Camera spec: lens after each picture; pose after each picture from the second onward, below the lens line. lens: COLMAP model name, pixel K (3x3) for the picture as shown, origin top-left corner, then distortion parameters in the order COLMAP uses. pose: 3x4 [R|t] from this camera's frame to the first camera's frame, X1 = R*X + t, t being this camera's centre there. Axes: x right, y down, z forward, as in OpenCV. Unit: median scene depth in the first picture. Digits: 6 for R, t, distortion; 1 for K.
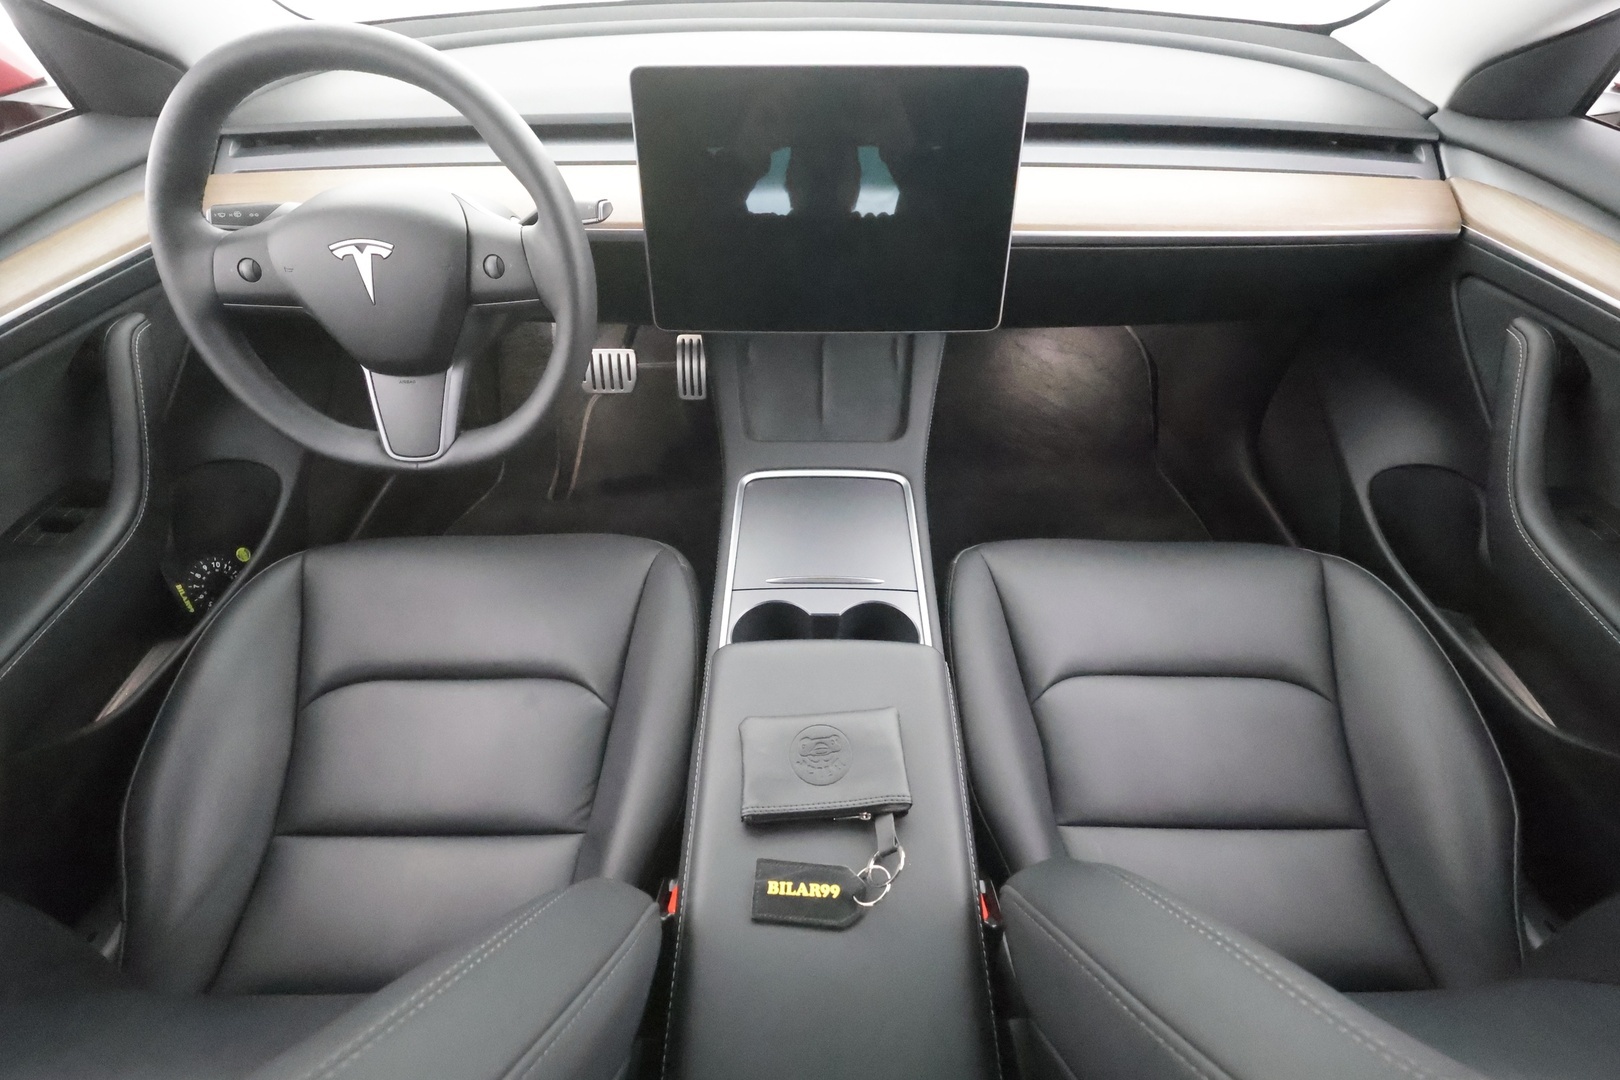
lens RADIAL K [[737.4, 0, 809.7], [0, 737.4, 525.0], [0, 0, 1]] dist [-0.004401, -0.001014]
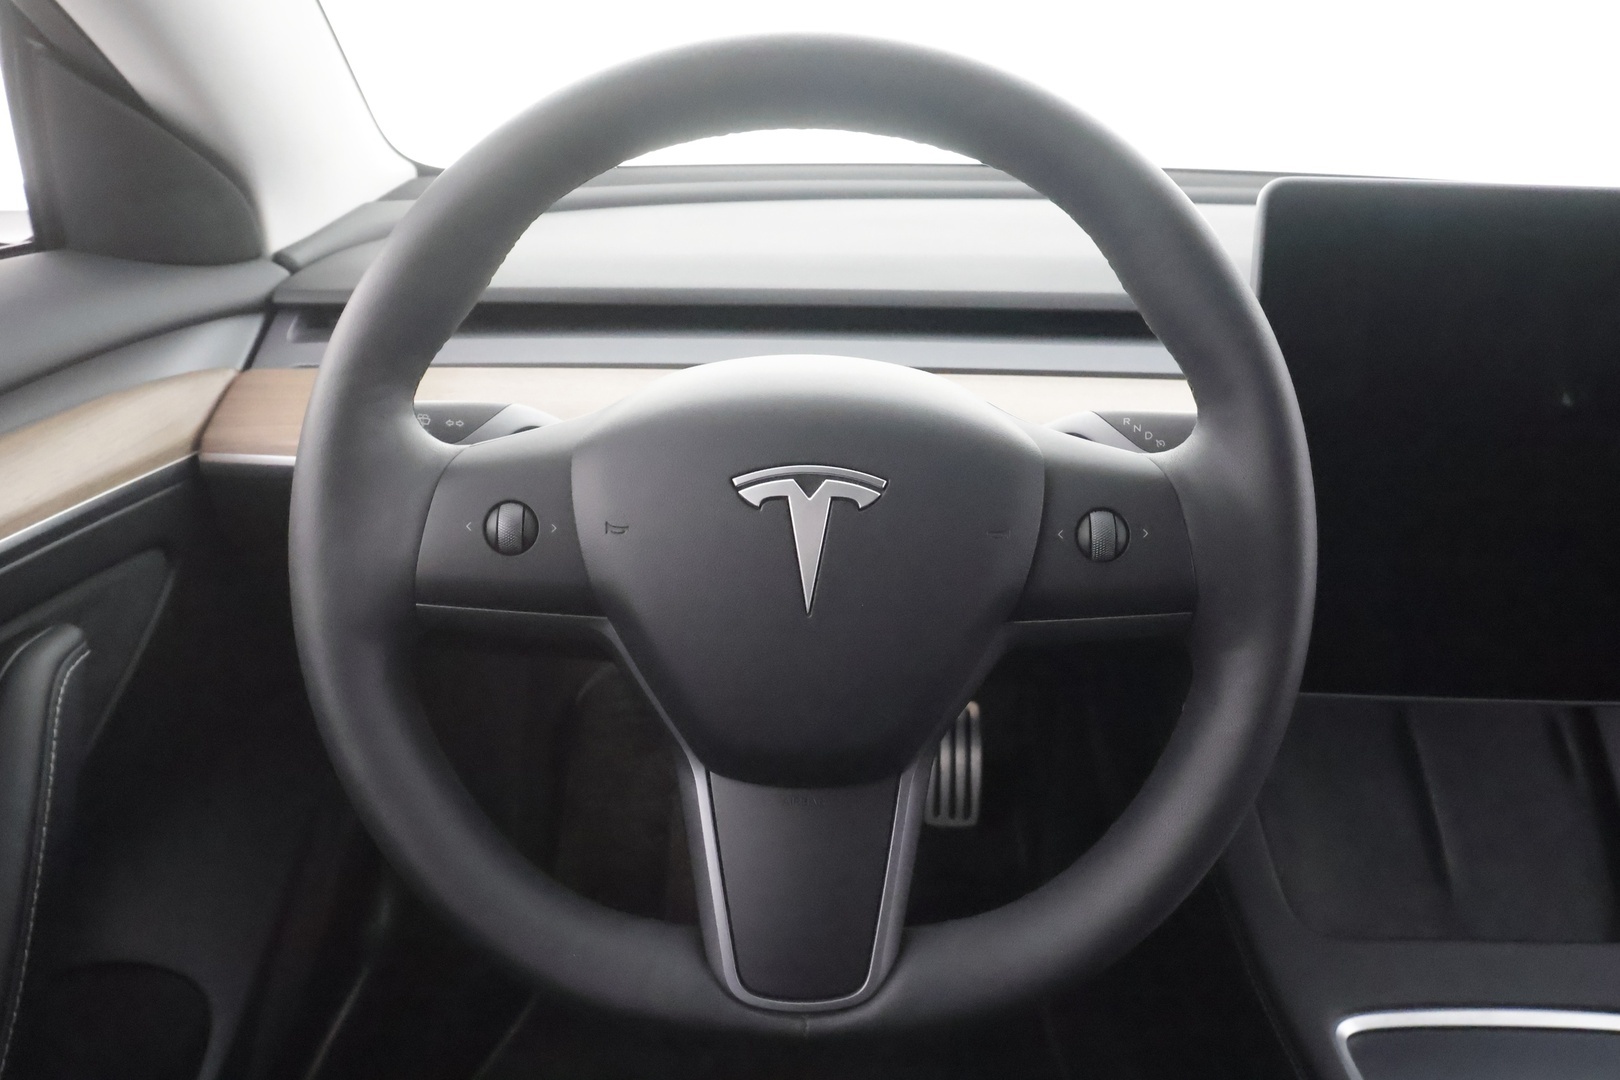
lens RADIAL K [[1212.6, 0, 814.9], [0, 1212.6, 533.1], [0, 0, 1]] dist [-0.005863, 0.001251]
pose [[0.999540, 0.023011, 0.019739, -0.479420], [-0.013722, 0.923945, -0.382279, -0.066501], [-0.027034, 0.381833, 0.923836, 0.287118]]
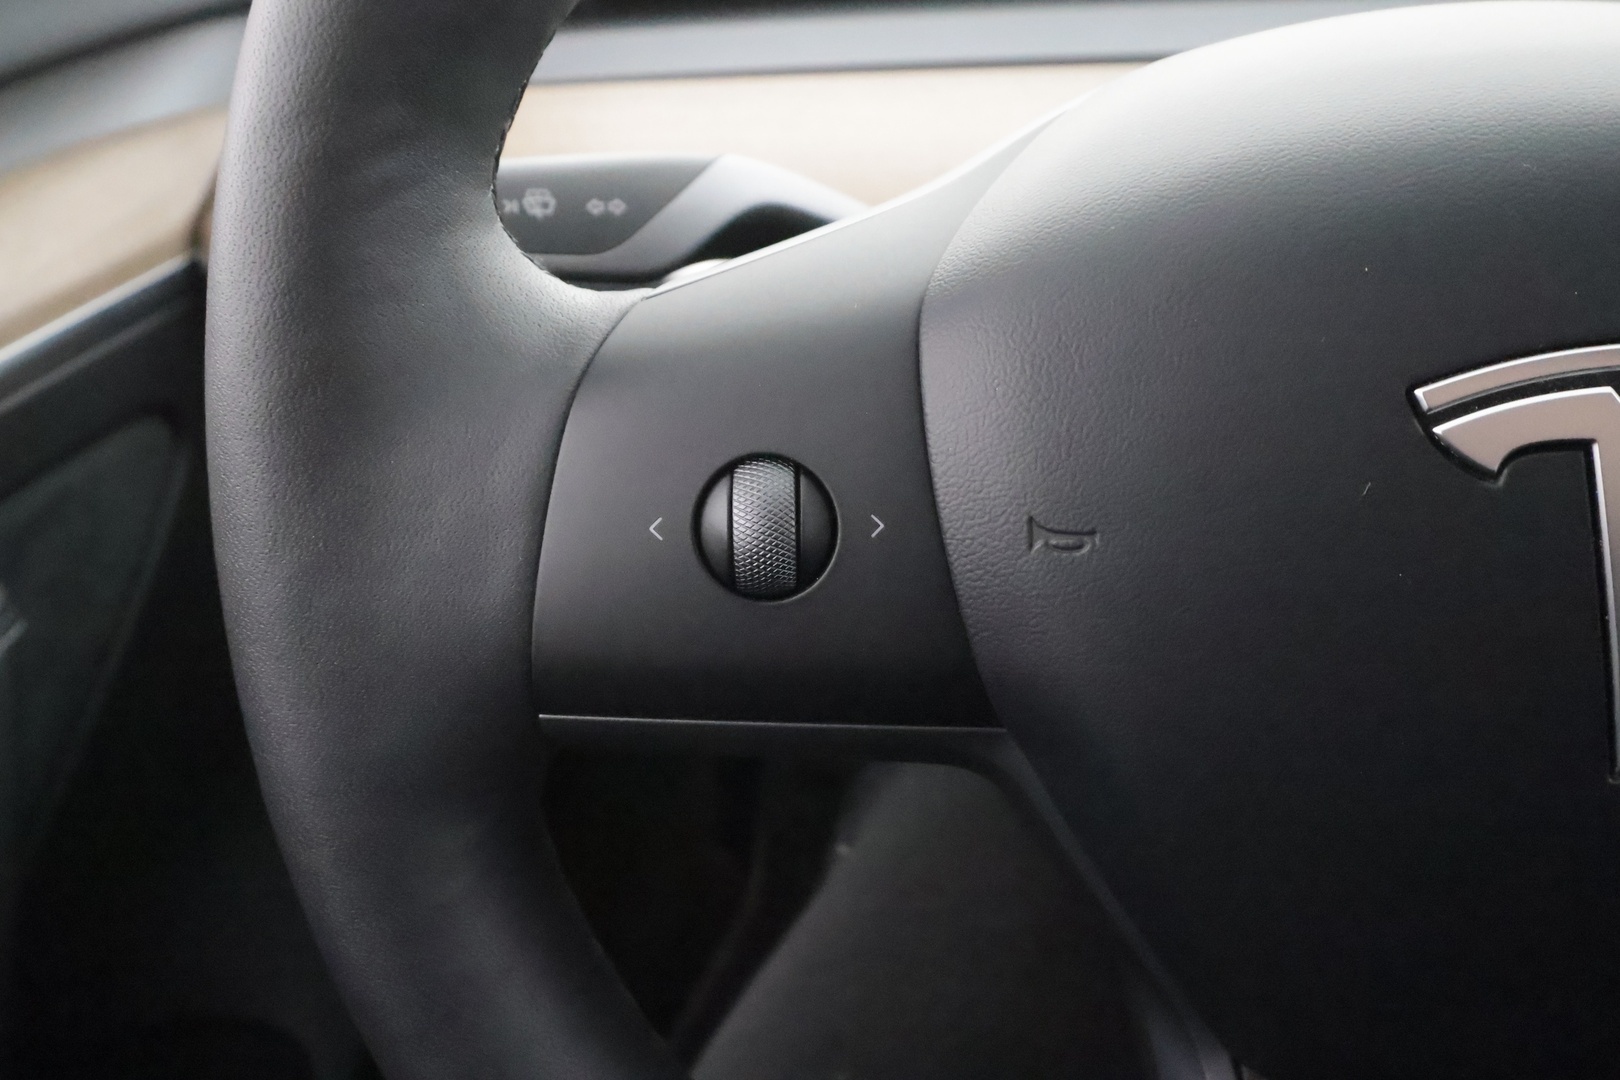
lens RADIAL K [[1235.7, 0, 781.3], [0, 1235.7, 493.6], [0, 0, 1]] dist [-0.001128, -0.003292]
pose [[0.990149, 0.017461, -0.138927, -0.573895], [-0.043300, 0.981744, -0.185211, -0.242006], [0.133157, 0.189402, 0.972829, 0.590396]]
